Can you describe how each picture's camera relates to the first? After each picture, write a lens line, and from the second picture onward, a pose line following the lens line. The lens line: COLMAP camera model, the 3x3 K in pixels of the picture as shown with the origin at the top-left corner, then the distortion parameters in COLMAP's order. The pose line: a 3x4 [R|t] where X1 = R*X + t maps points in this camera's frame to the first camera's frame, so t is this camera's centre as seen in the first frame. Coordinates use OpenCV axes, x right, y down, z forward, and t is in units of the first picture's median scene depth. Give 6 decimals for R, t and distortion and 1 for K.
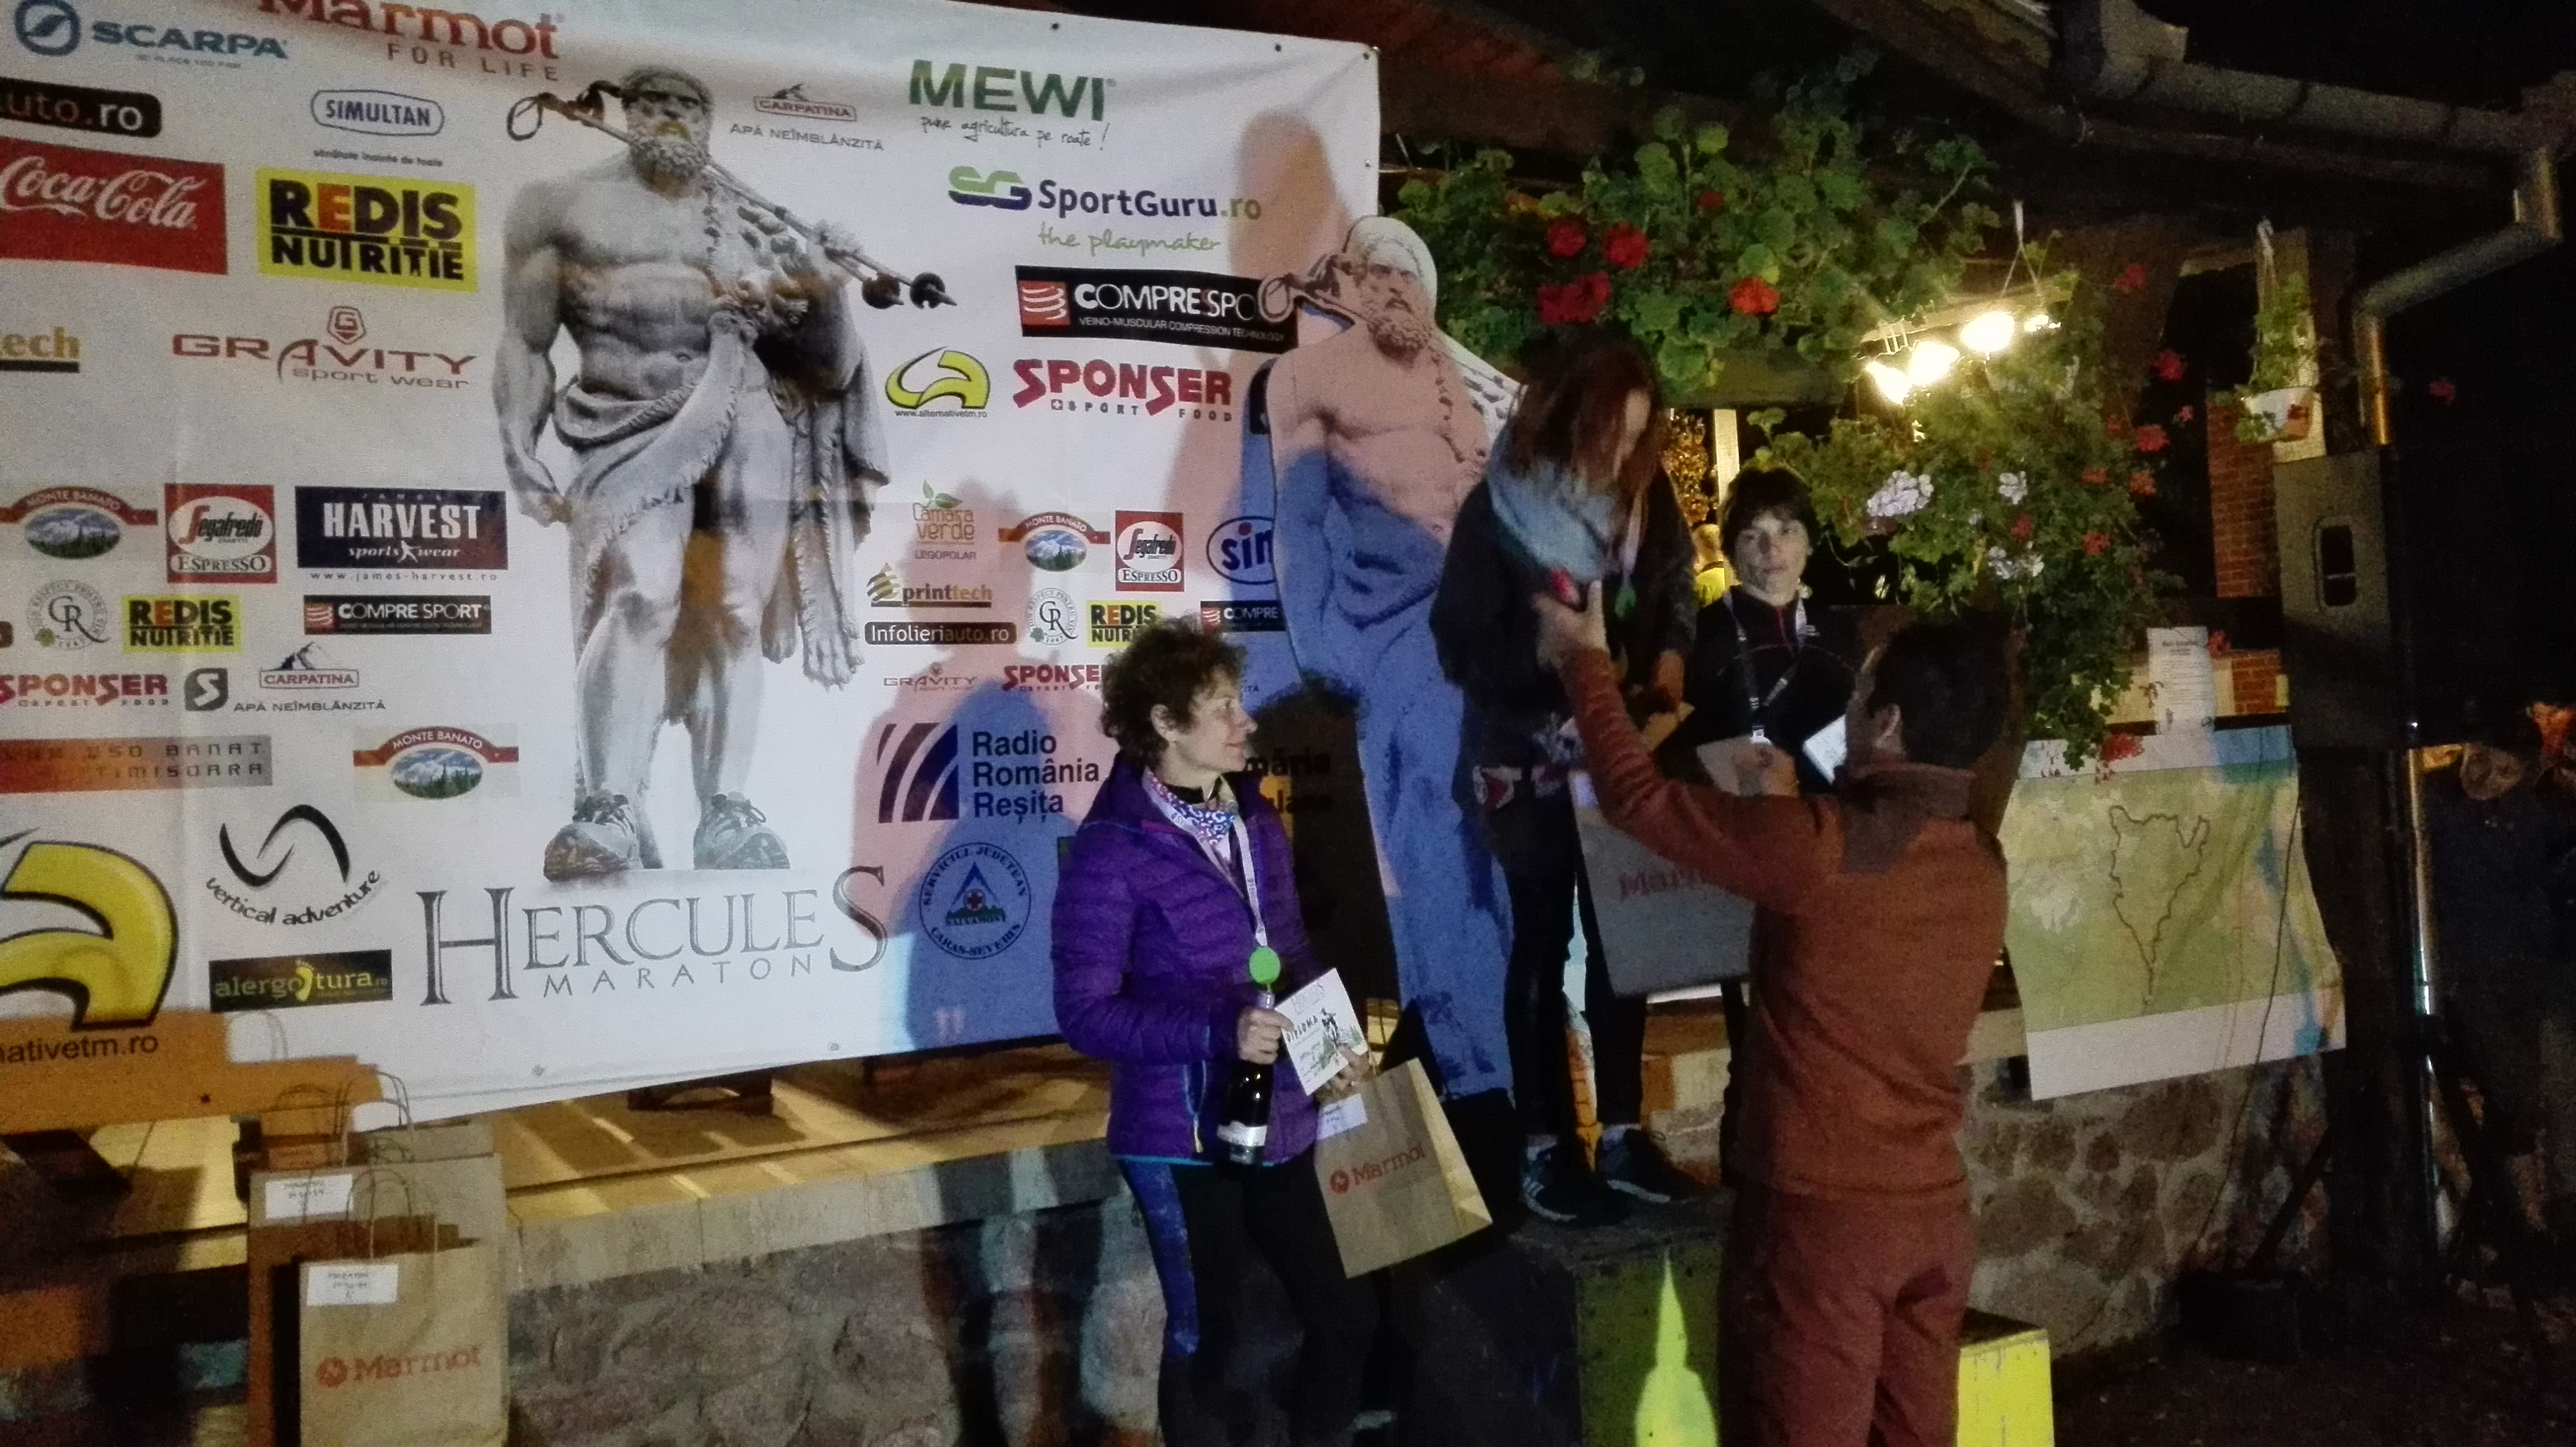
lens RADIAL K [[2092.8, 0, 1280.3], [0, 2092.8, 735.0], [0, 0, 1]] dist [0.134908, -0.276216]
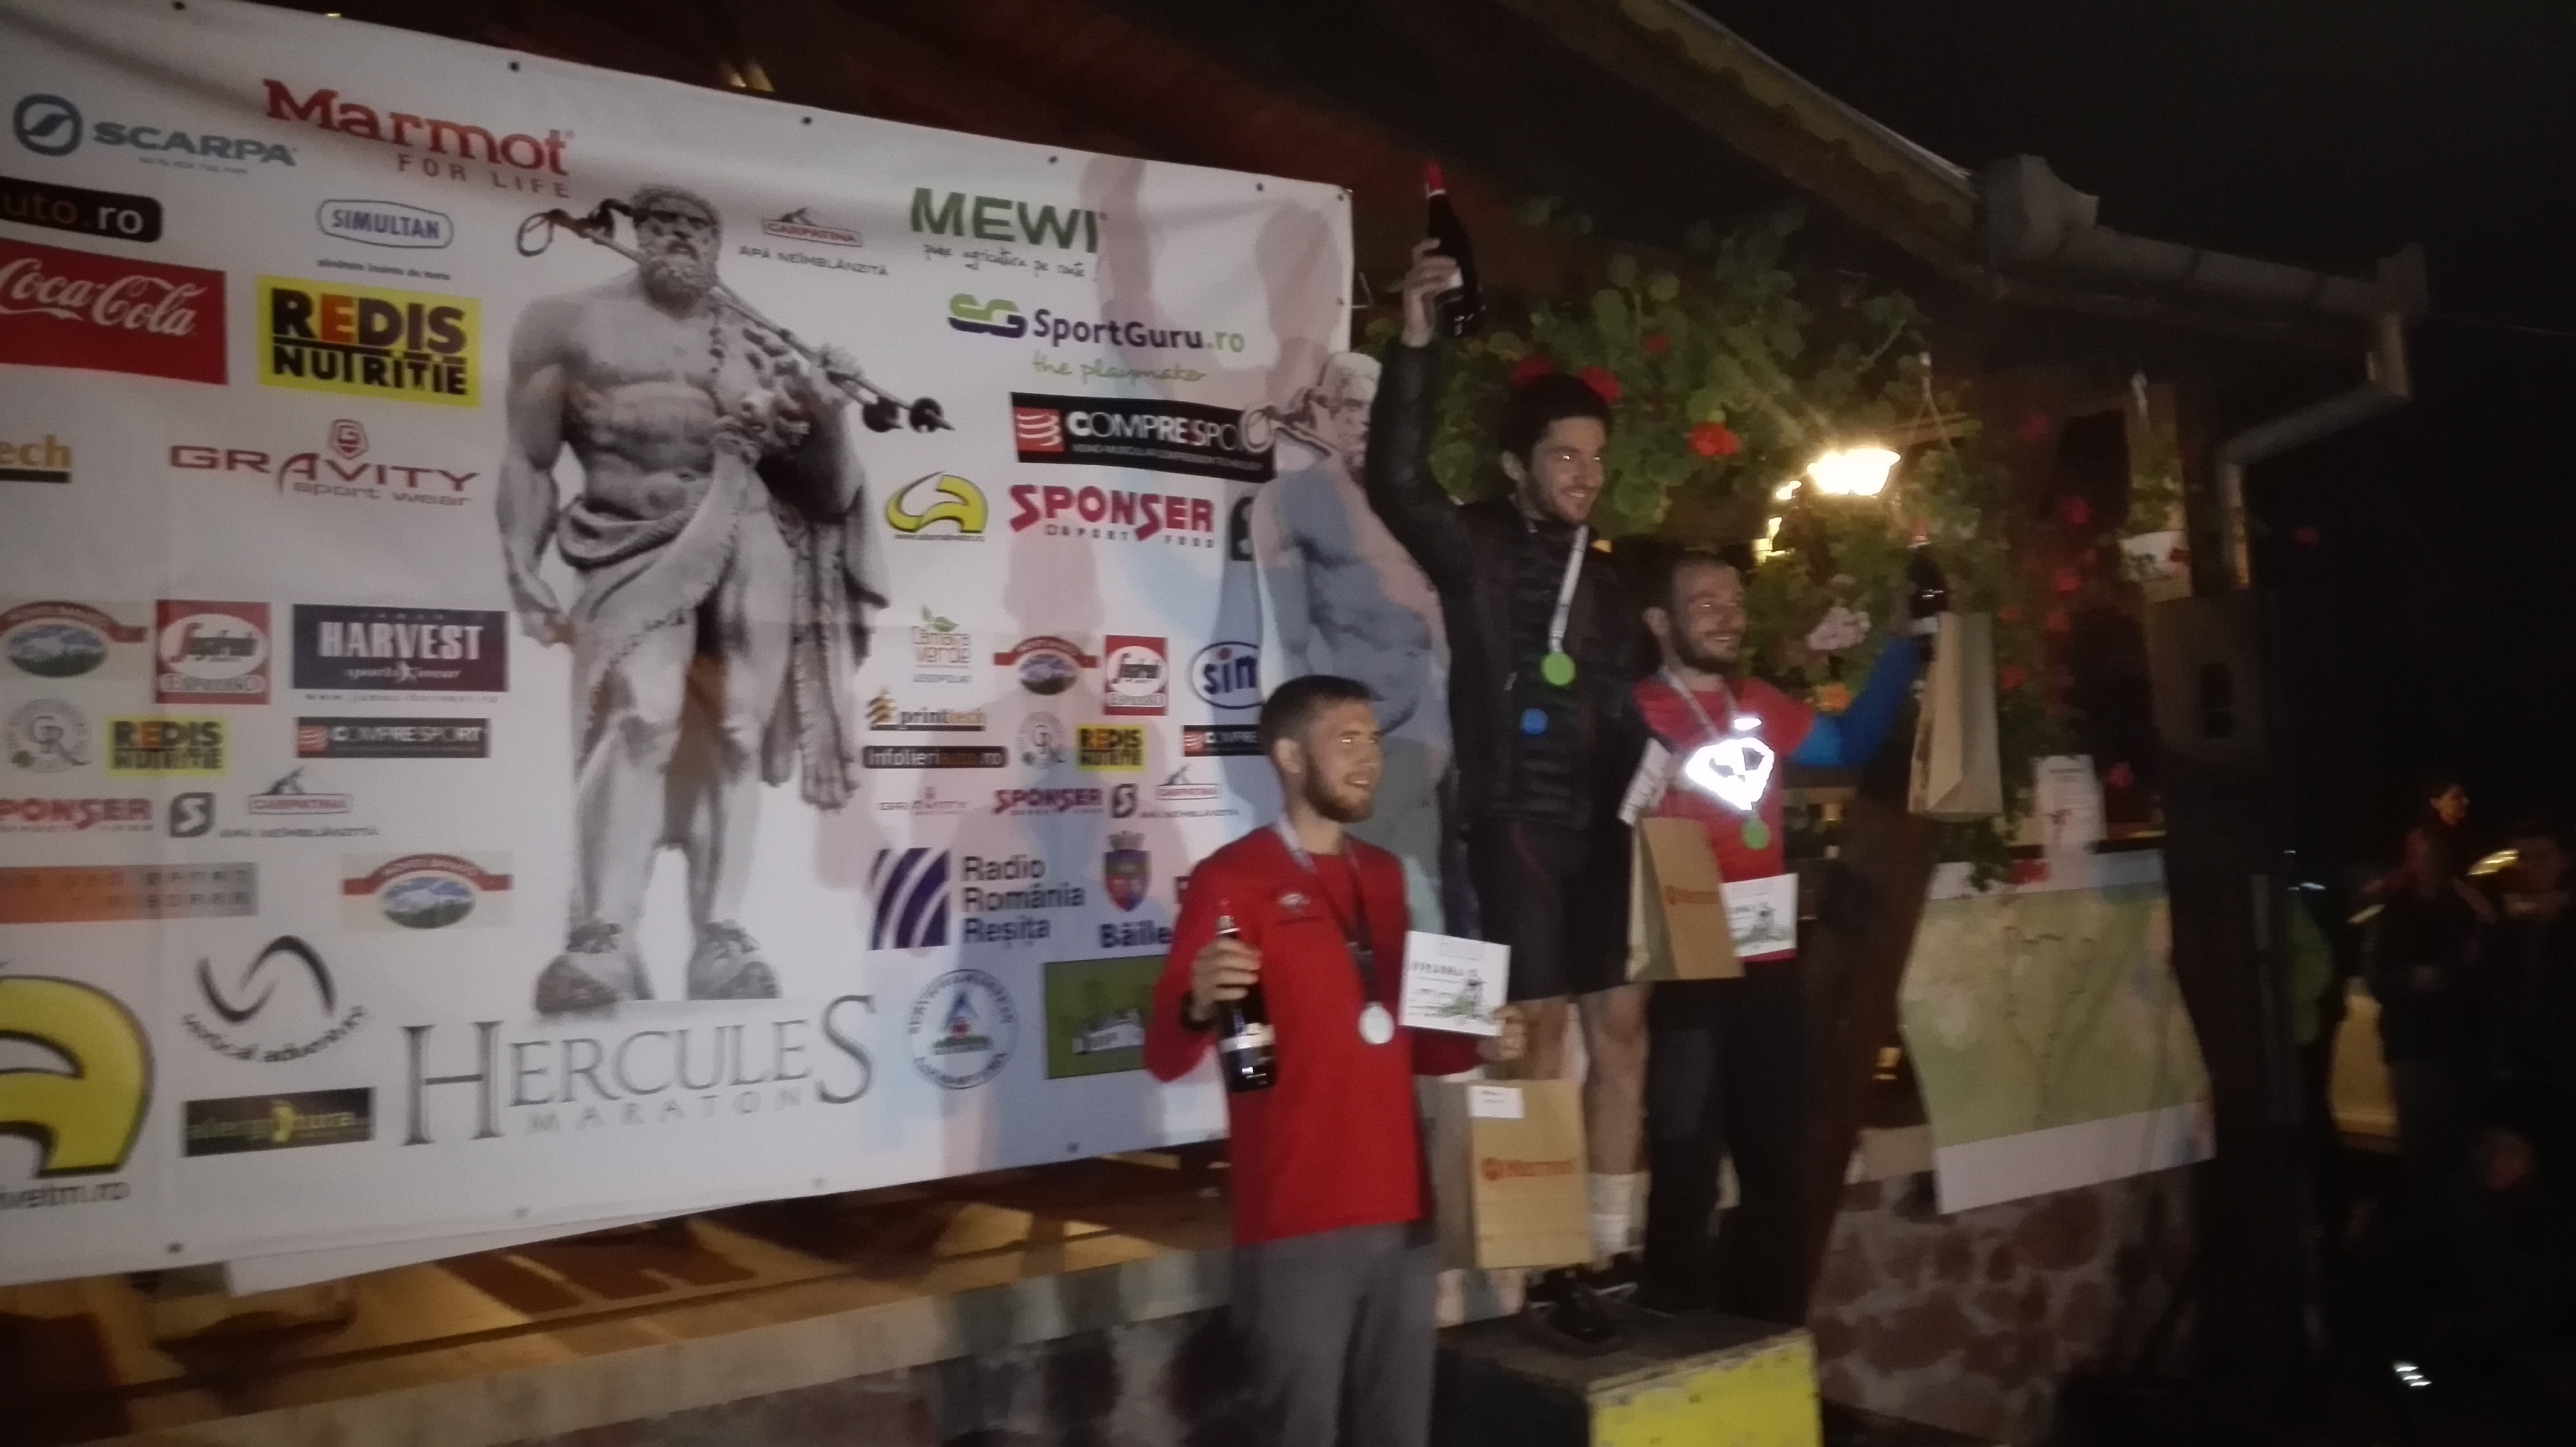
lens RADIAL K [[2091.9, 0, 1285.2], [0, 2091.9, 720.6], [0, 0, 1]] dist [0.158070, -0.344801]
pose [[0.994420, 0.014132, 0.104539, -0.107275], [-0.008990, 0.998734, -0.049492, -0.019092], [-0.105106, 0.048276, 0.993289, -0.003971]]
